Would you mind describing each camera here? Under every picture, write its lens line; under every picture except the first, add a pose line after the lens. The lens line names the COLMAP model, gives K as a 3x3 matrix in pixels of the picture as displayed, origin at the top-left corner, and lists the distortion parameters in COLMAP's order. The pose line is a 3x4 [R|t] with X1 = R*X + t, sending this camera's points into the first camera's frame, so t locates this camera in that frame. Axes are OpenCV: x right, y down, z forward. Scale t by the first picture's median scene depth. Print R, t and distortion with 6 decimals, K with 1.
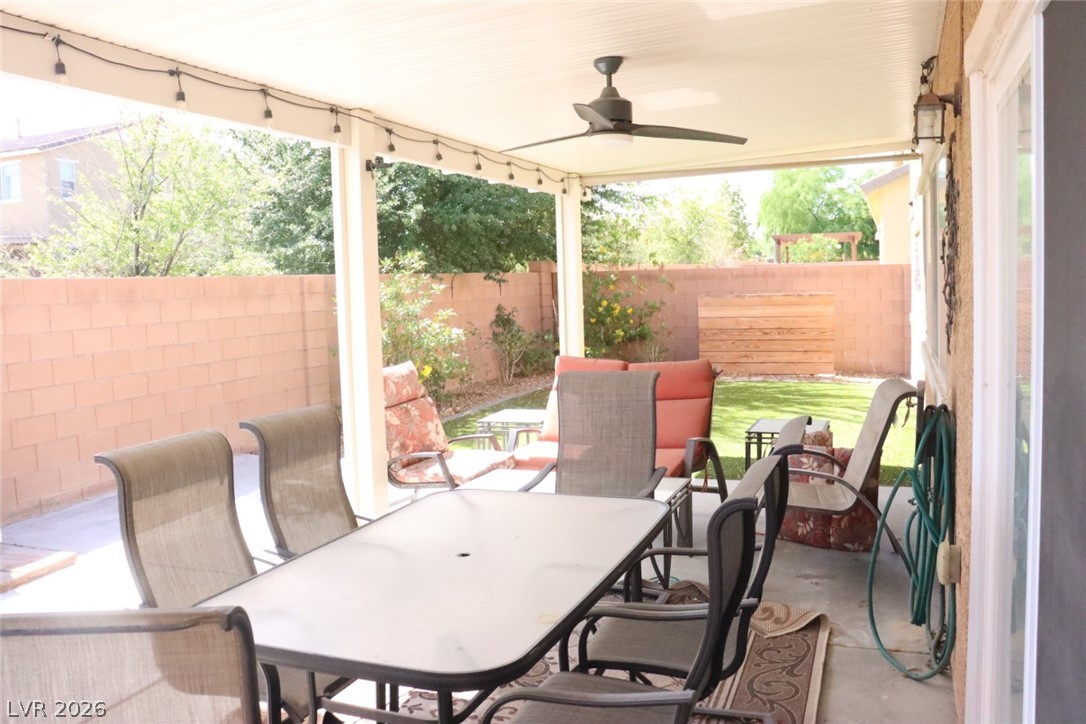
lens RADIAL K [[908.9, 0, 536.5], [0, 908.9, 353.4], [0, 0, 1]] dist [-0.165841, 0.154844]
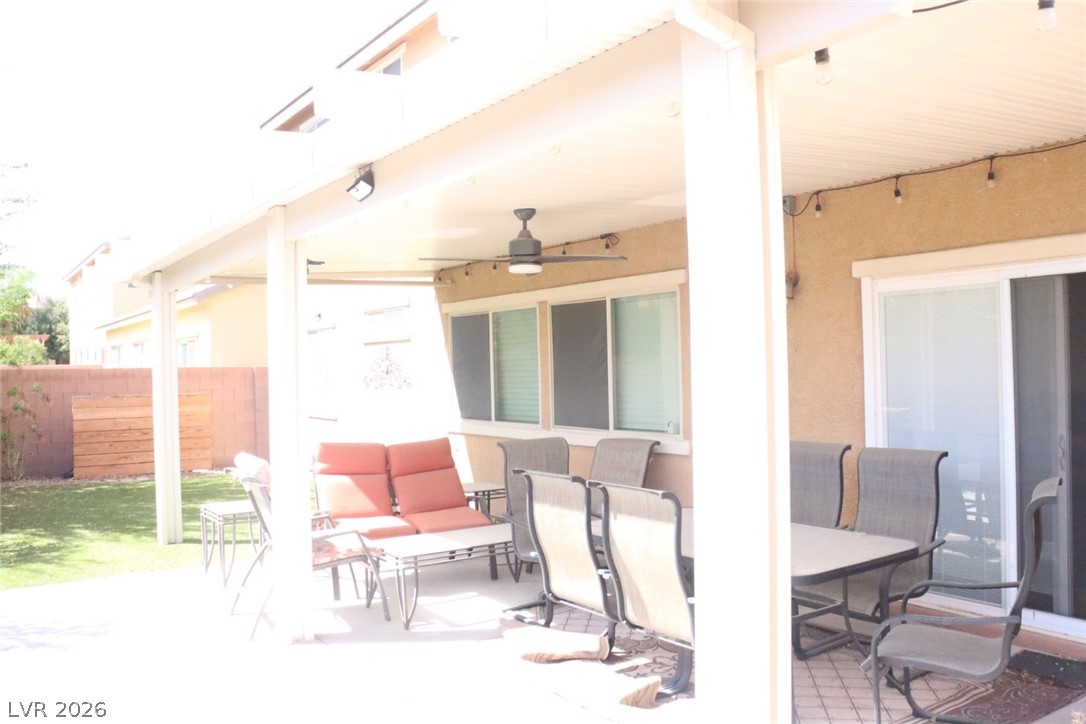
lens RADIAL K [[908.9, 0, 536.5], [0, 908.9, 353.4], [0, 0, 1]] dist [-0.165841, 0.154844]
pose [[0.565191, 0.029904, 0.824418, -0.354979], [0.069548, 0.994058, -0.083737, 0.002214], [-0.822023, 0.104664, 0.559753, 0.078841]]
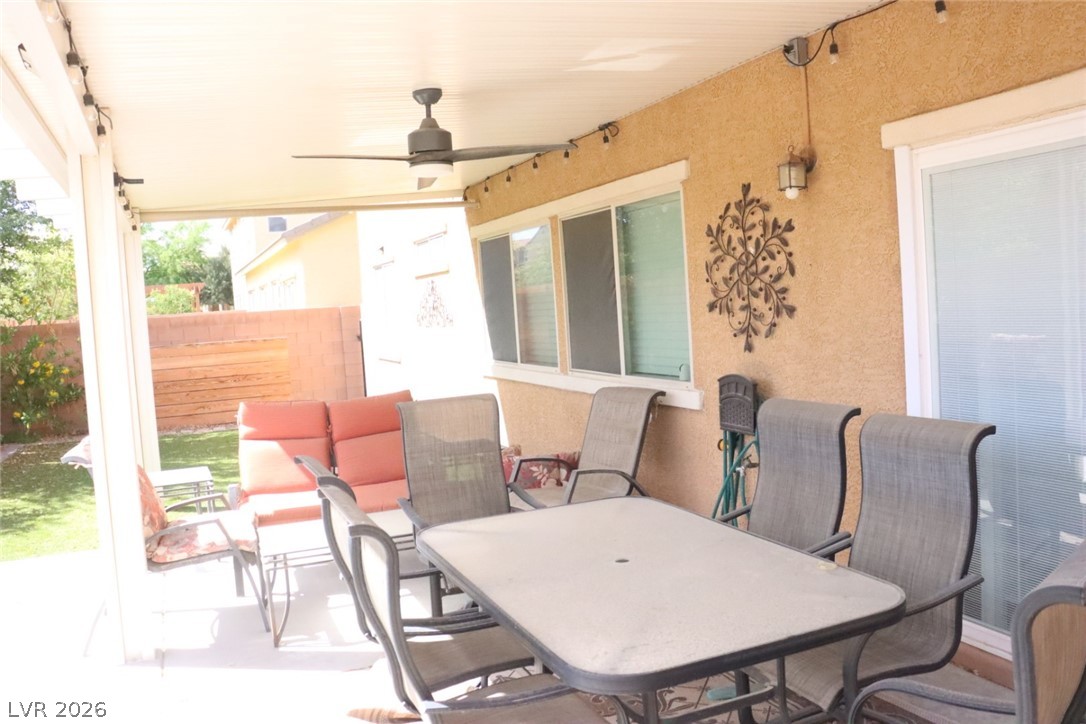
lens RADIAL K [[908.9, 0, 536.5], [0, 908.9, 353.4], [0, 0, 1]] dist [-0.165841, 0.154844]
pose [[0.719851, -0.052809, 0.692117, -0.187330], [0.094090, 0.995322, -0.021916, 0.000658], [-0.687722, 0.080897, 0.721453, 0.068849]]
